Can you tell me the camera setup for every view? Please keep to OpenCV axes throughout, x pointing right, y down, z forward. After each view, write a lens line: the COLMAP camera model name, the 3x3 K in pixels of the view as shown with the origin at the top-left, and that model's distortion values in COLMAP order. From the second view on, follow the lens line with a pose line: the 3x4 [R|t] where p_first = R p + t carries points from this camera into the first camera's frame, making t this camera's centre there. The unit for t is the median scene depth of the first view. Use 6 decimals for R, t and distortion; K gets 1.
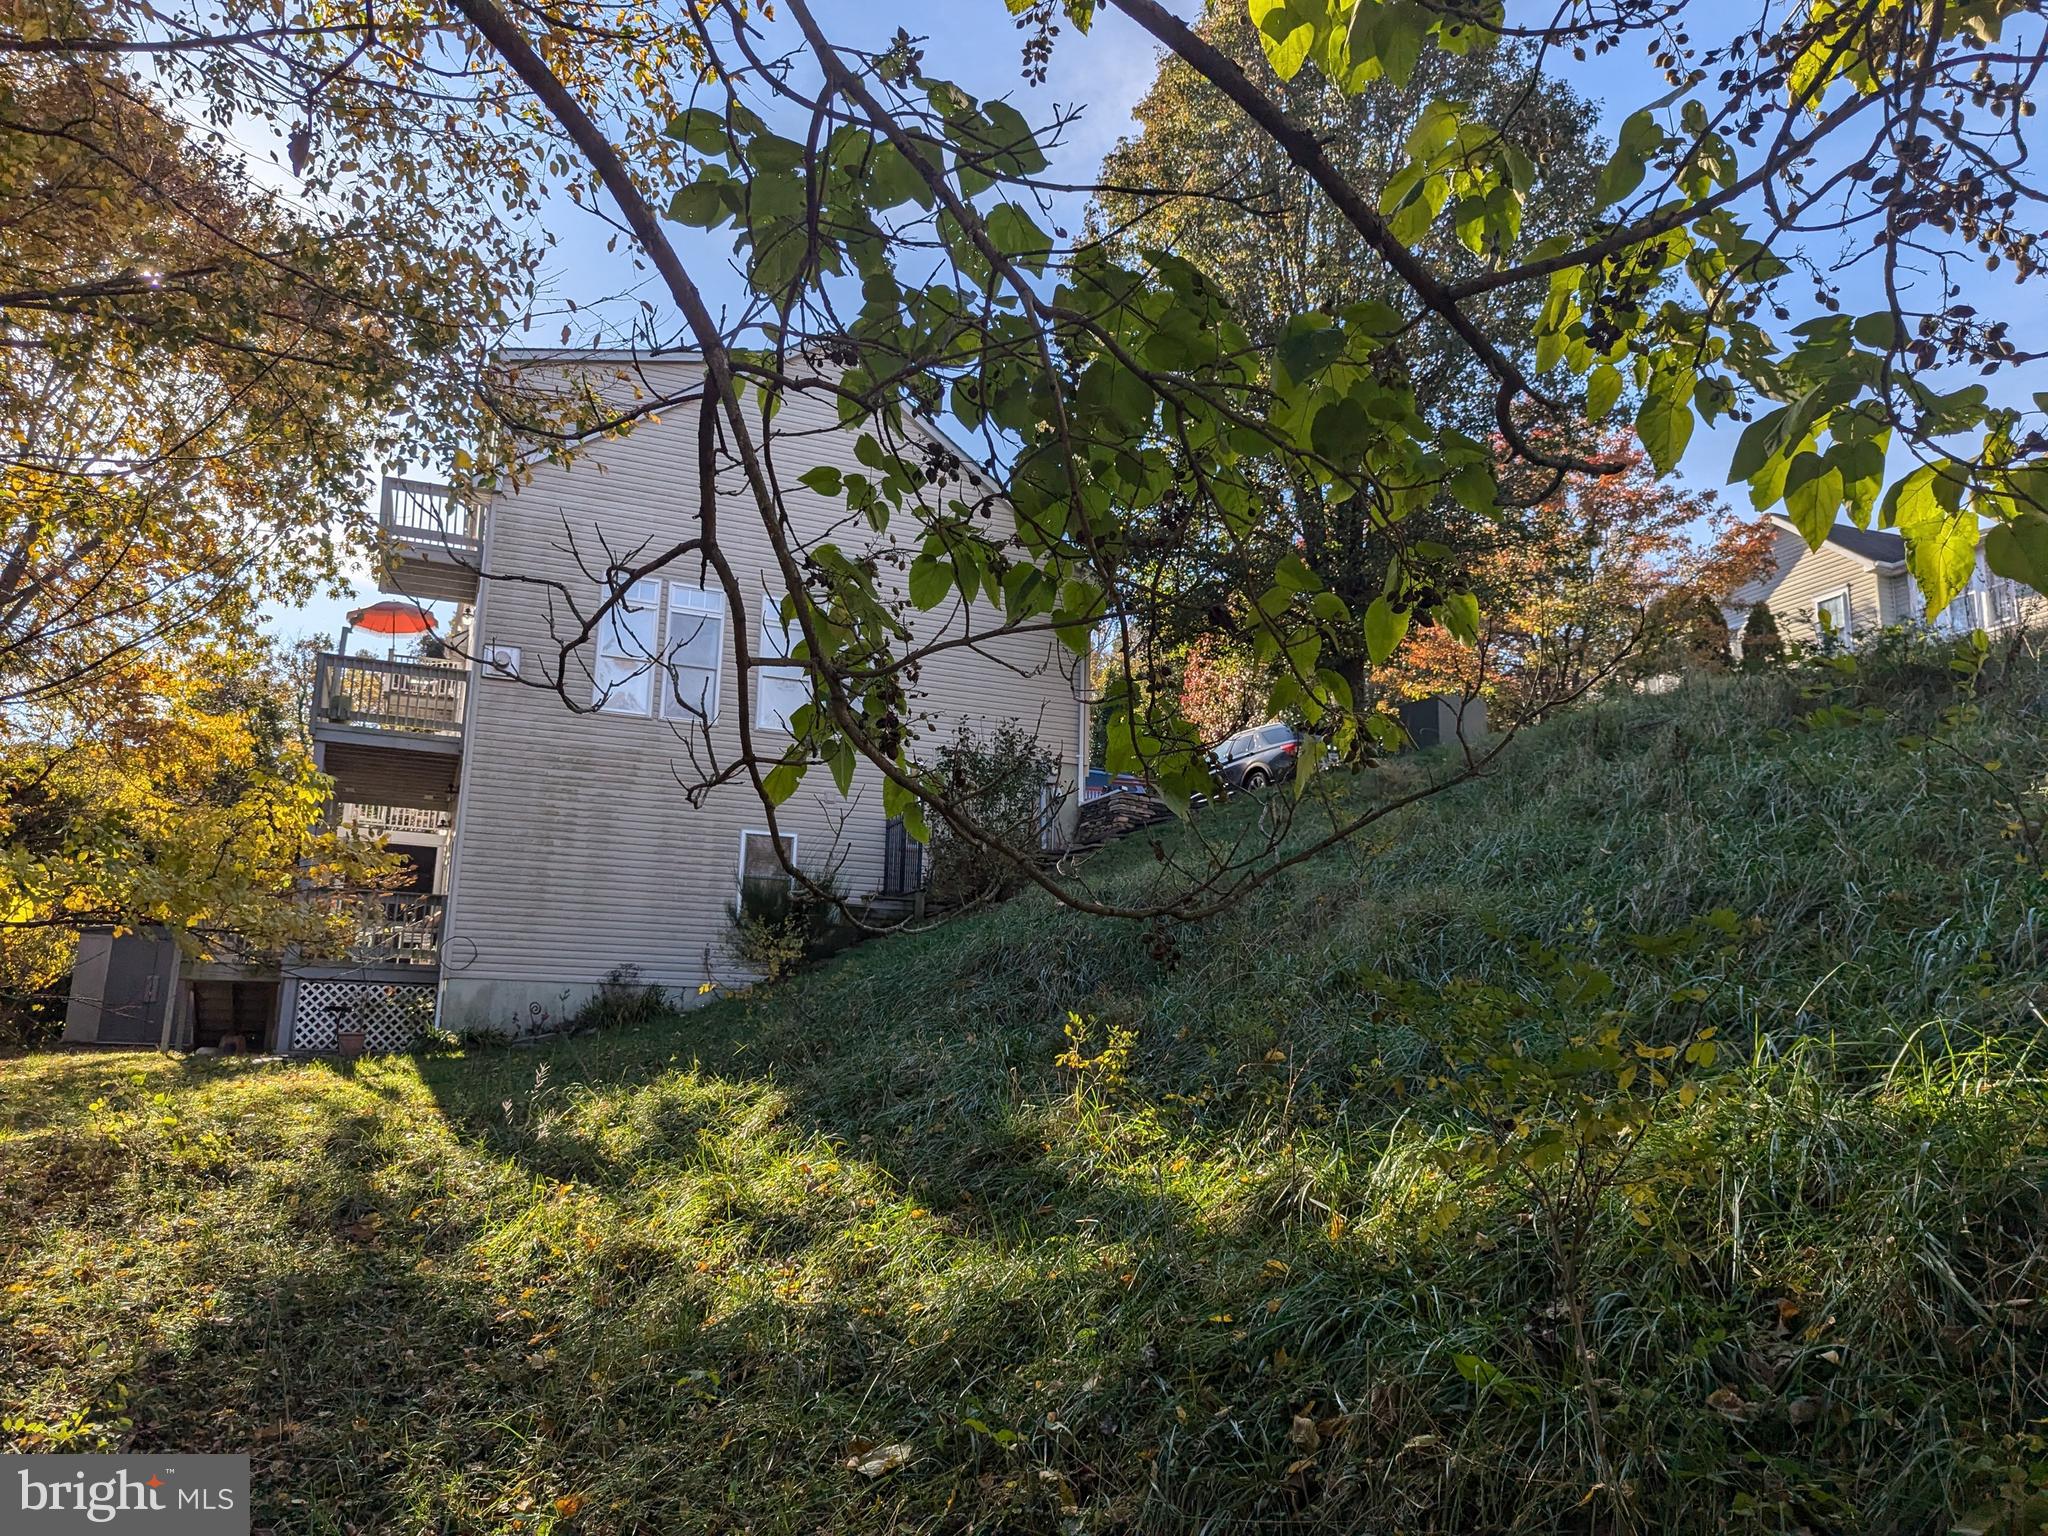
lens RADIAL K [[1422.9, 0, 1016.2], [0, 1422.9, 759.5], [0, 0, 1]] dist [0.066993, -0.062349]
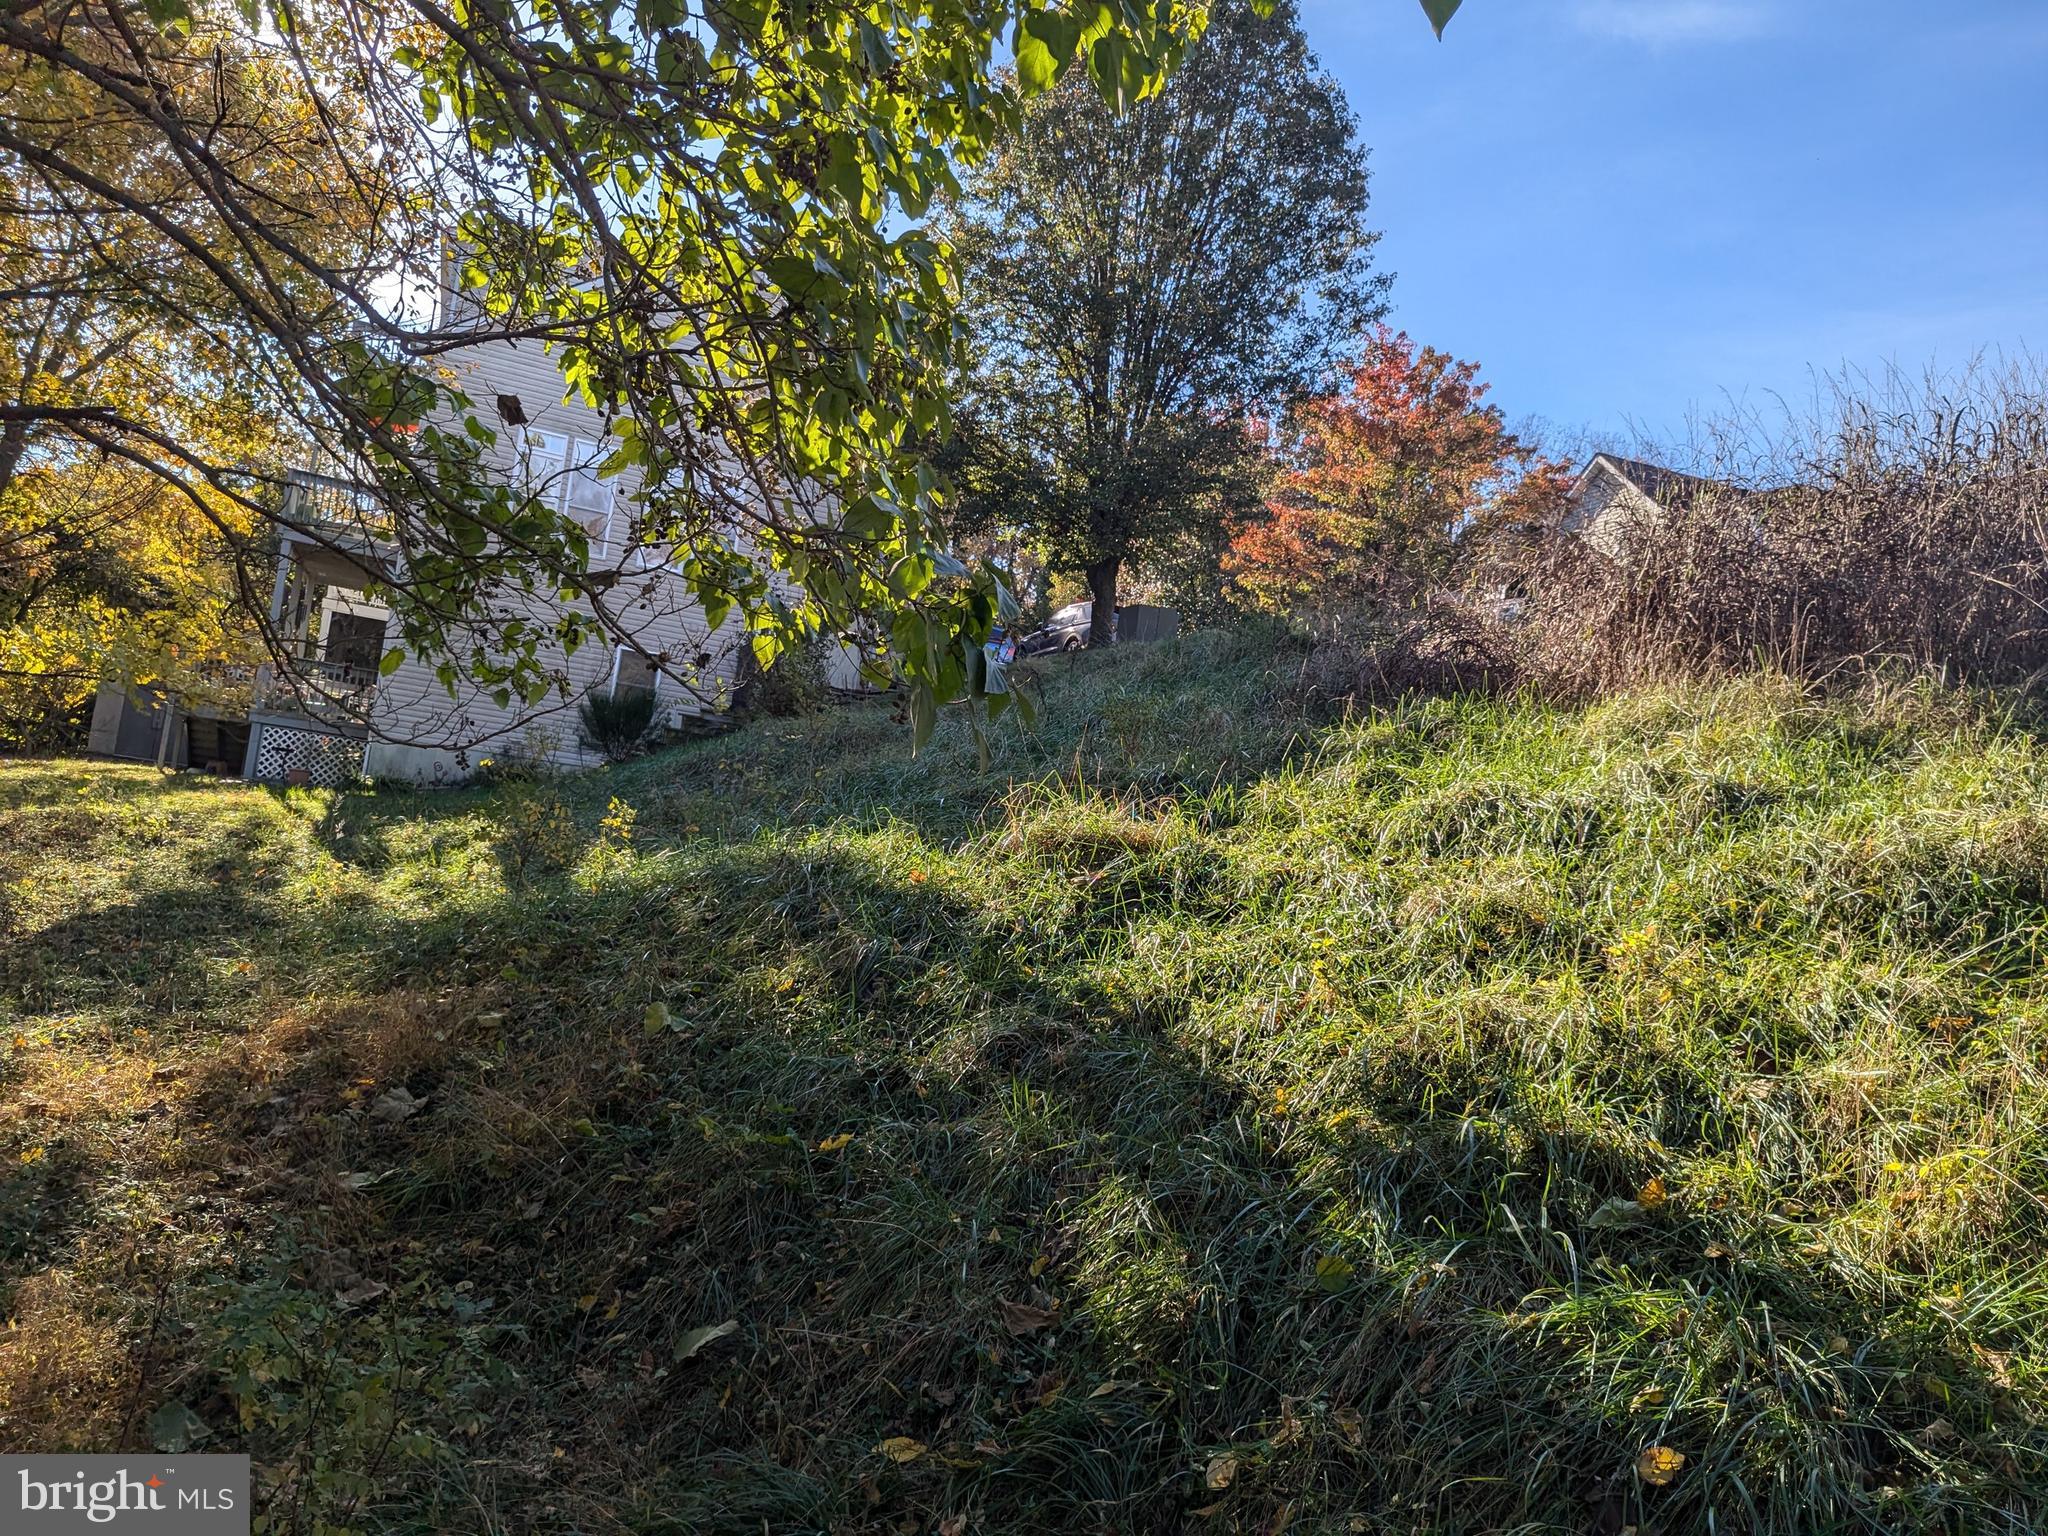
lens RADIAL K [[1422.2, 0, 1024.0], [0, 1422.2, 768.0], [0, 0, 1]] dist [0.065361, -0.058637]
pose [[0.994000, 0.108511, -0.013739, 0.230872], [-0.105717, 0.985352, 0.133815, -0.061262], [0.028058, -0.131559, 0.990911, -0.304681]]
